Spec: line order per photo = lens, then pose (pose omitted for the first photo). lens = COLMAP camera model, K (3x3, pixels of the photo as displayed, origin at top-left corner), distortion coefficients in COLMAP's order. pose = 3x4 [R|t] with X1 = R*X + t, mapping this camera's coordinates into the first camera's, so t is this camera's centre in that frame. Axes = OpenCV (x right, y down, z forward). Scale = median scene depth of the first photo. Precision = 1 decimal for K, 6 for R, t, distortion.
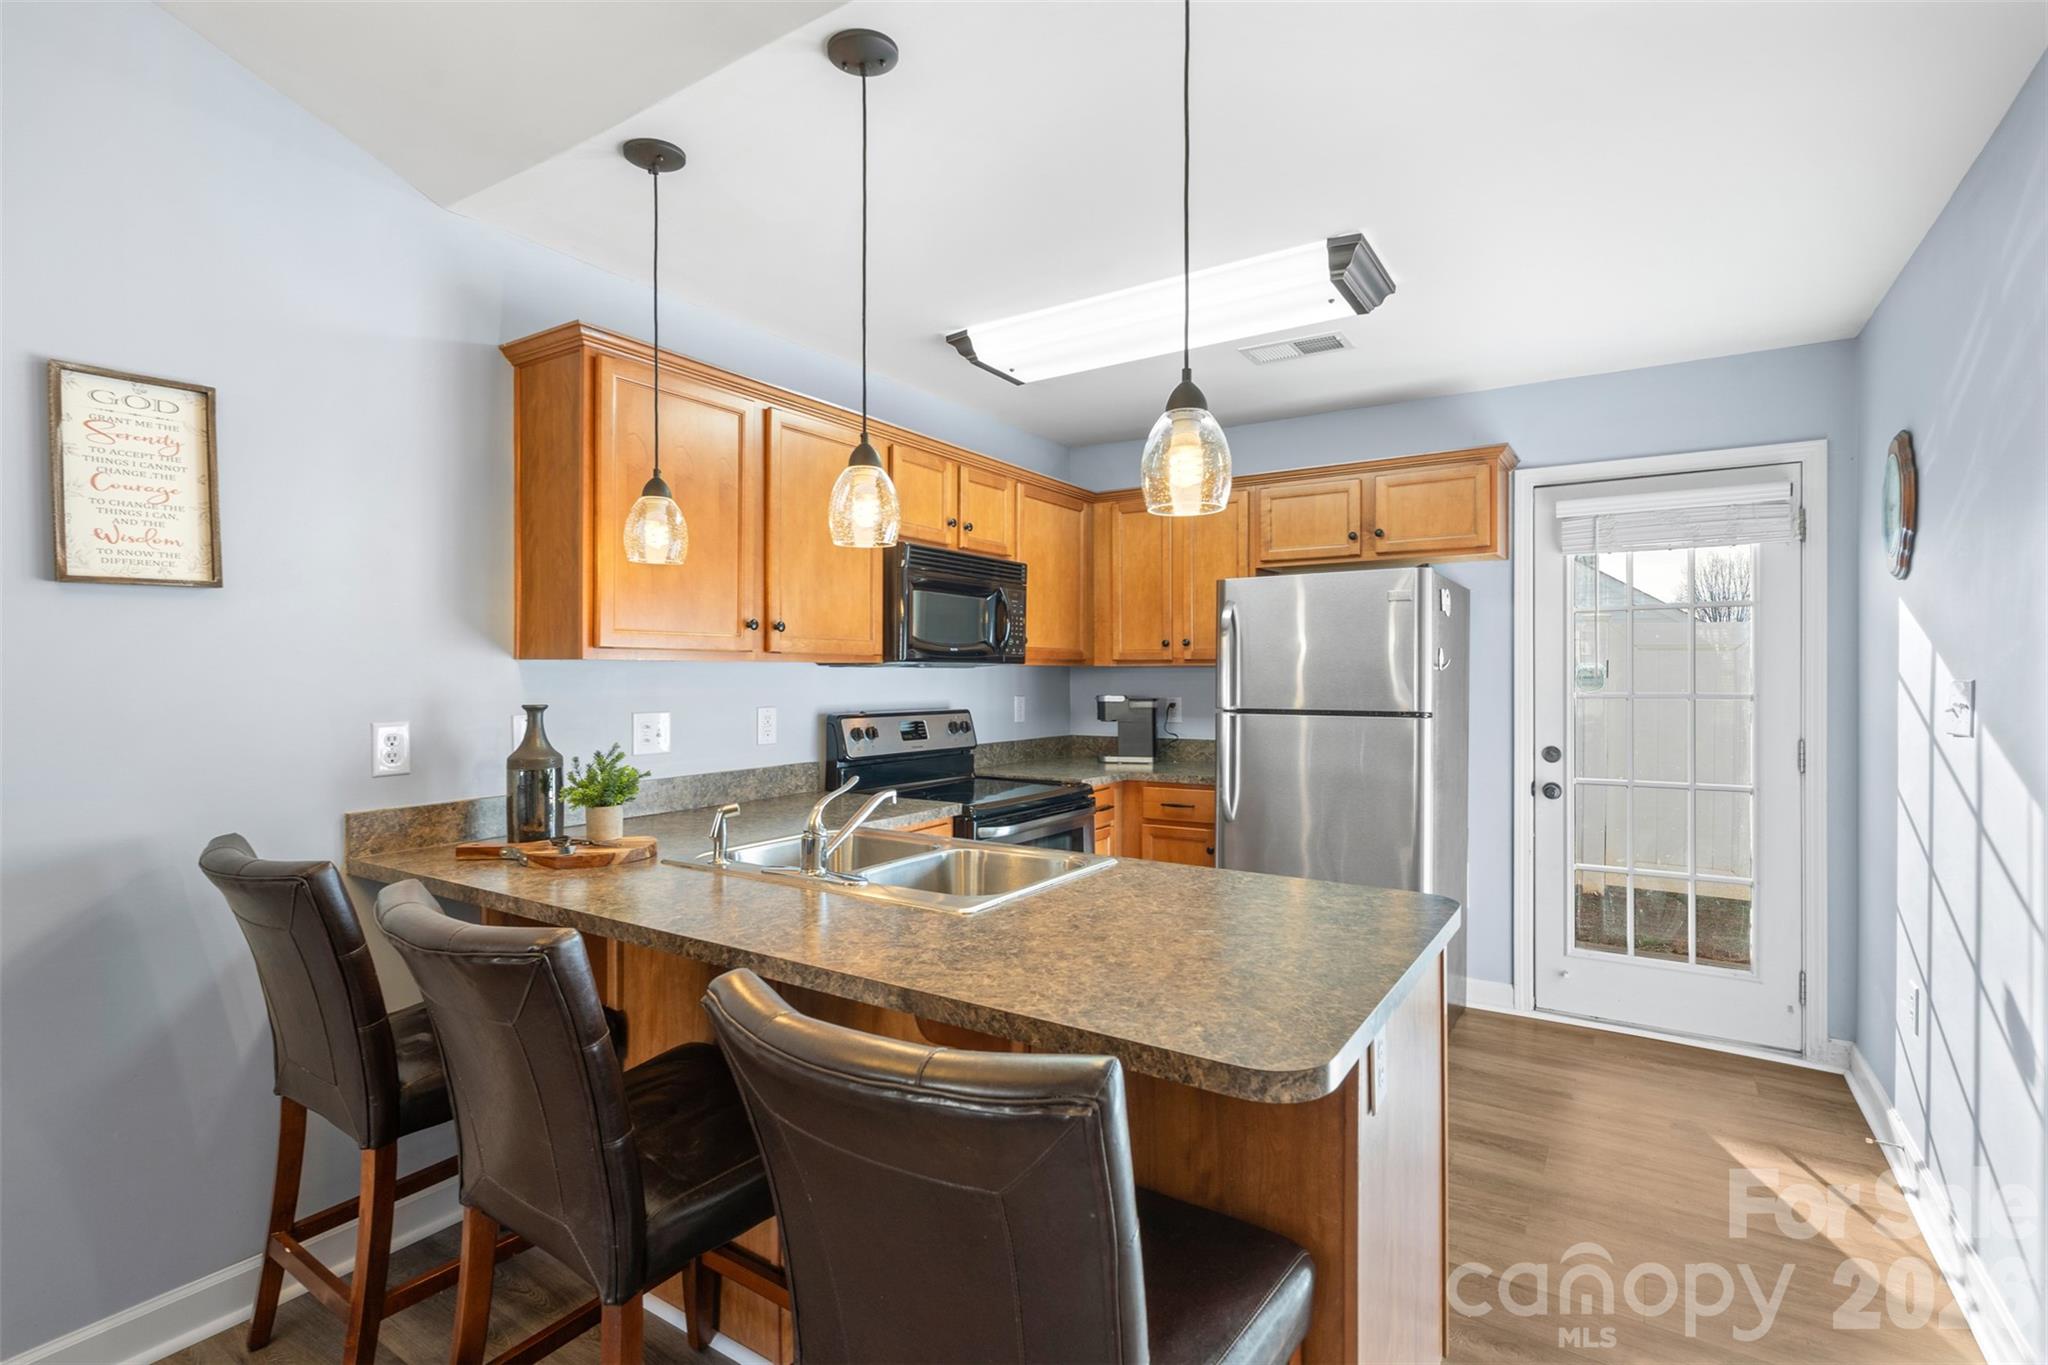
lens RADIAL K [[958.6, 0, 1030.0], [0, 958.6, 683.5], [0, 0, 1]] dist [-0.002607, -0.000542]
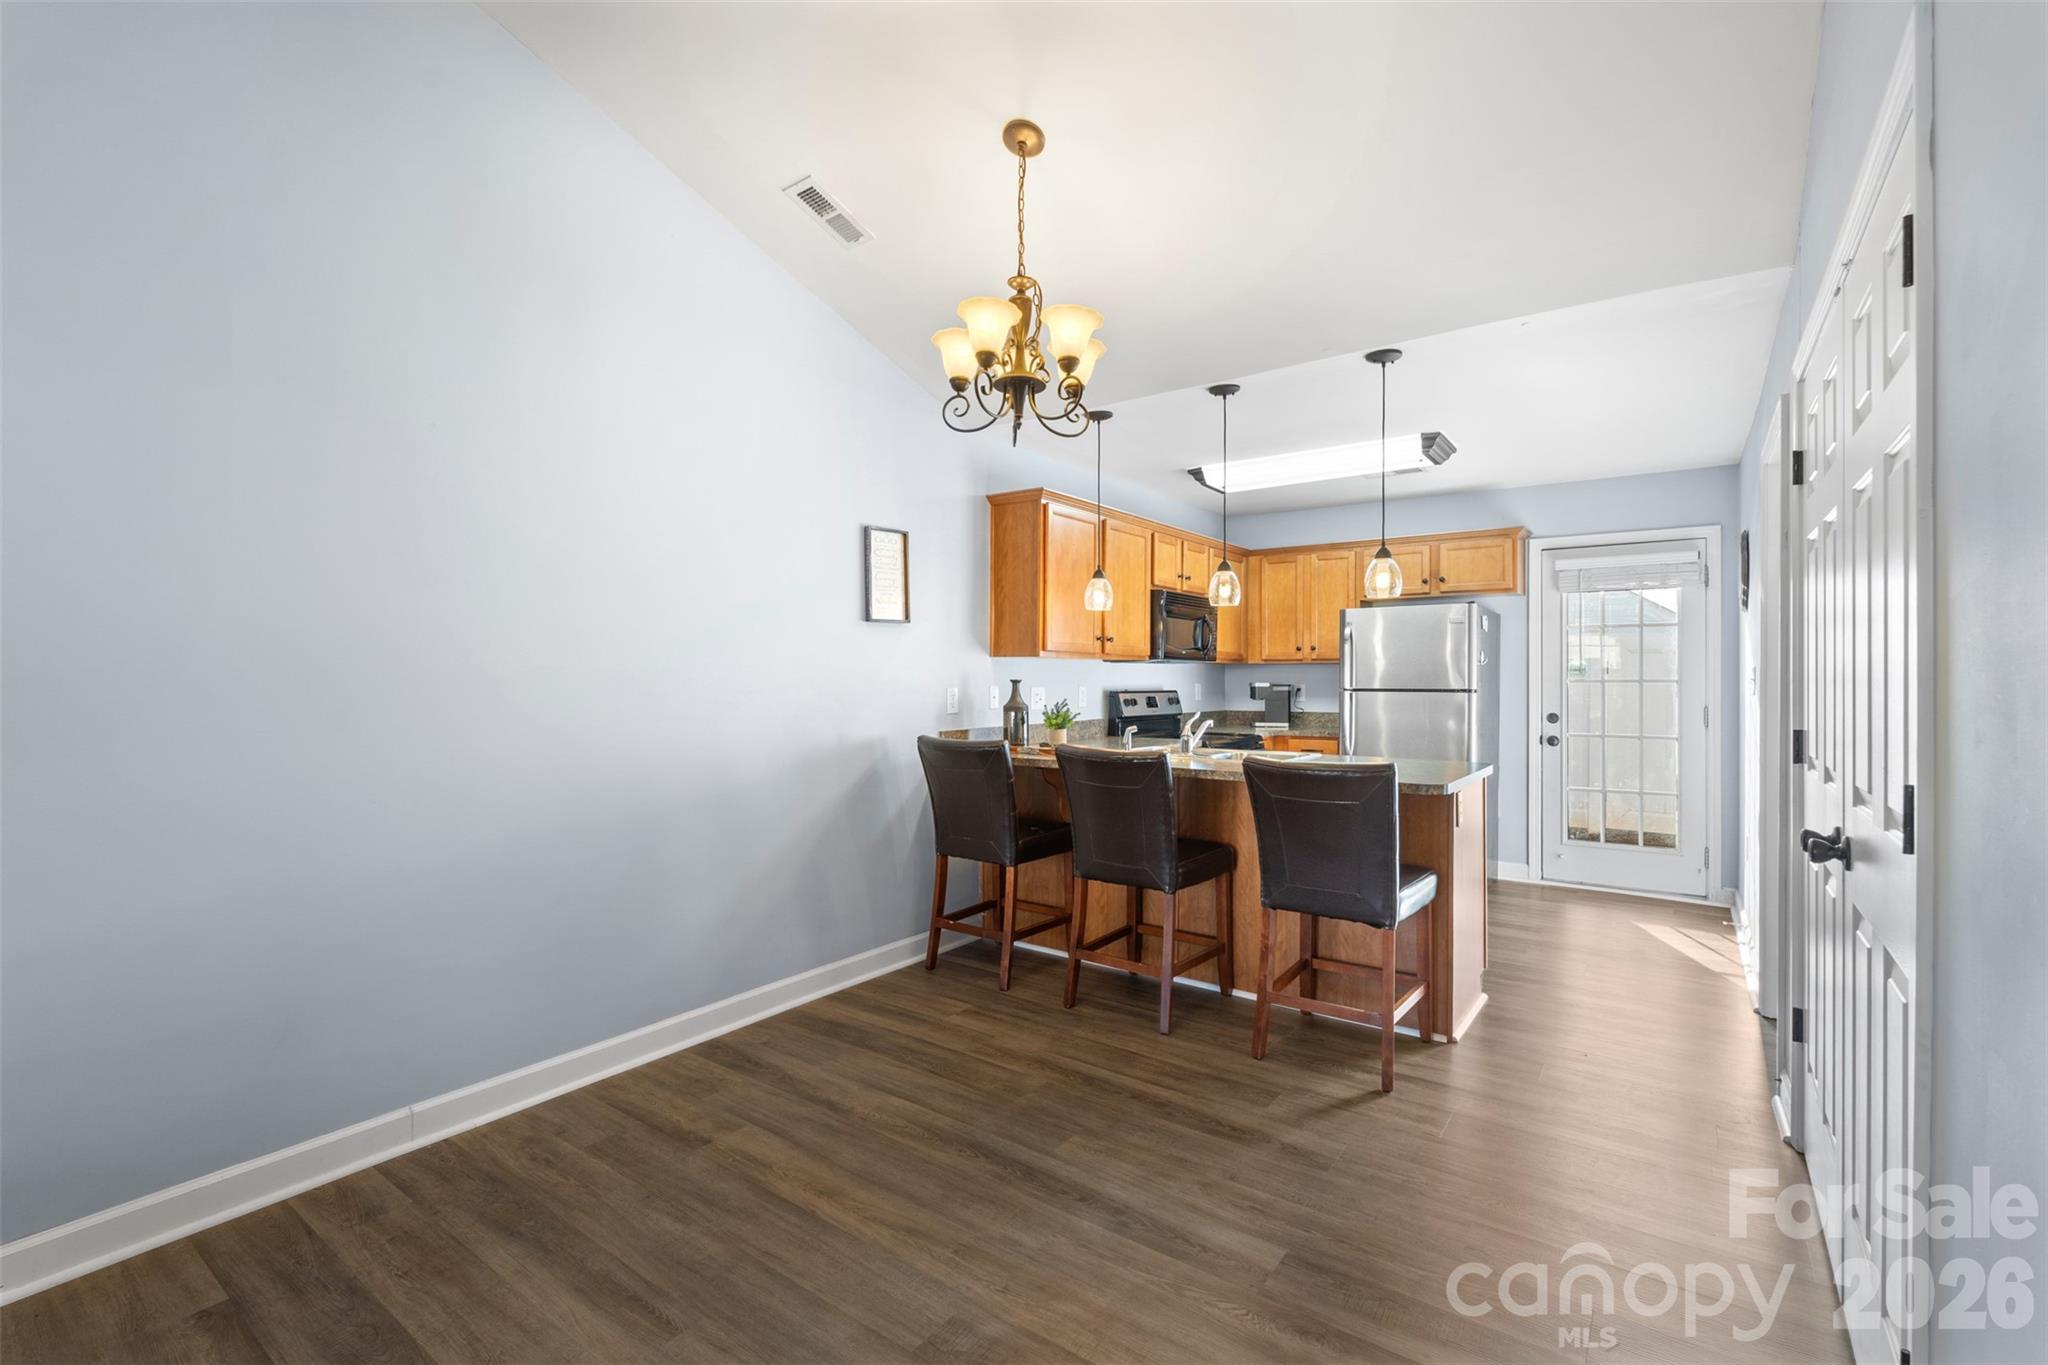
lens RADIAL K [[910.3, 0, 1034.1], [0, 910.3, 684.1], [0, 0, 1]] dist [-0.001449, -0.000154]
pose [[0.998858, 0.001467, -0.047757, -0.283934], [-0.001613, 0.999994, -0.003029, 0.027150], [0.047753, 0.003102, 0.998854, -0.641443]]
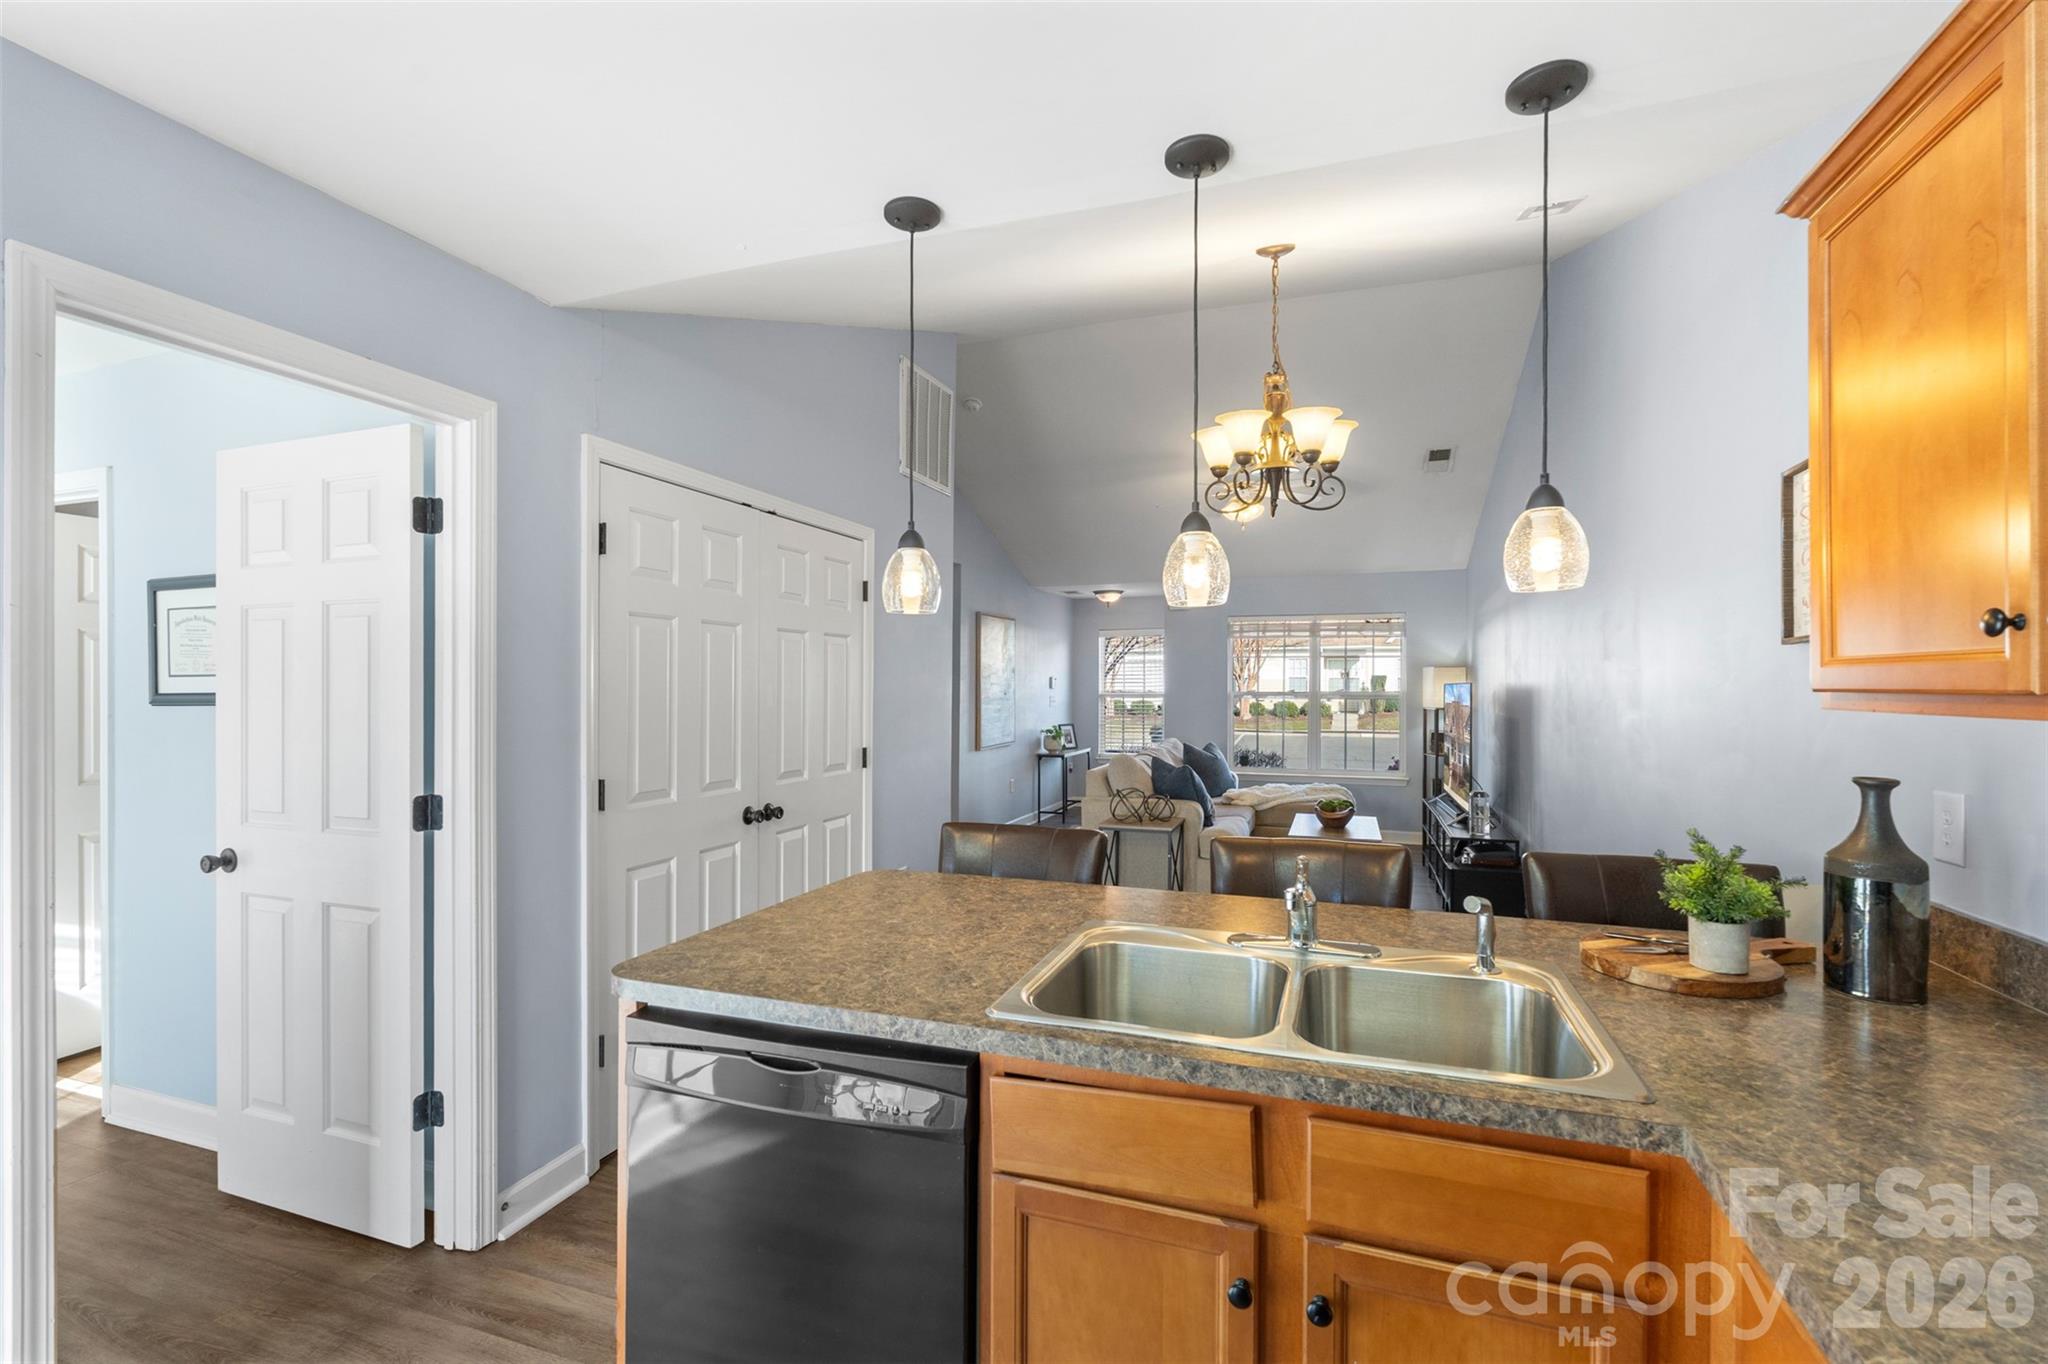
lens RADIAL K [[906.3, 0, 1023.9], [0, 906.3, 690.7], [0, 0, 1]] dist [-0.001906, -0.000093]
pose [[-0.973173, 0.003207, -0.230052, 0.139812], [-0.000300, 0.999884, 0.015208, -0.034306], [0.230074, 0.014869, -0.973059, 1.071281]]
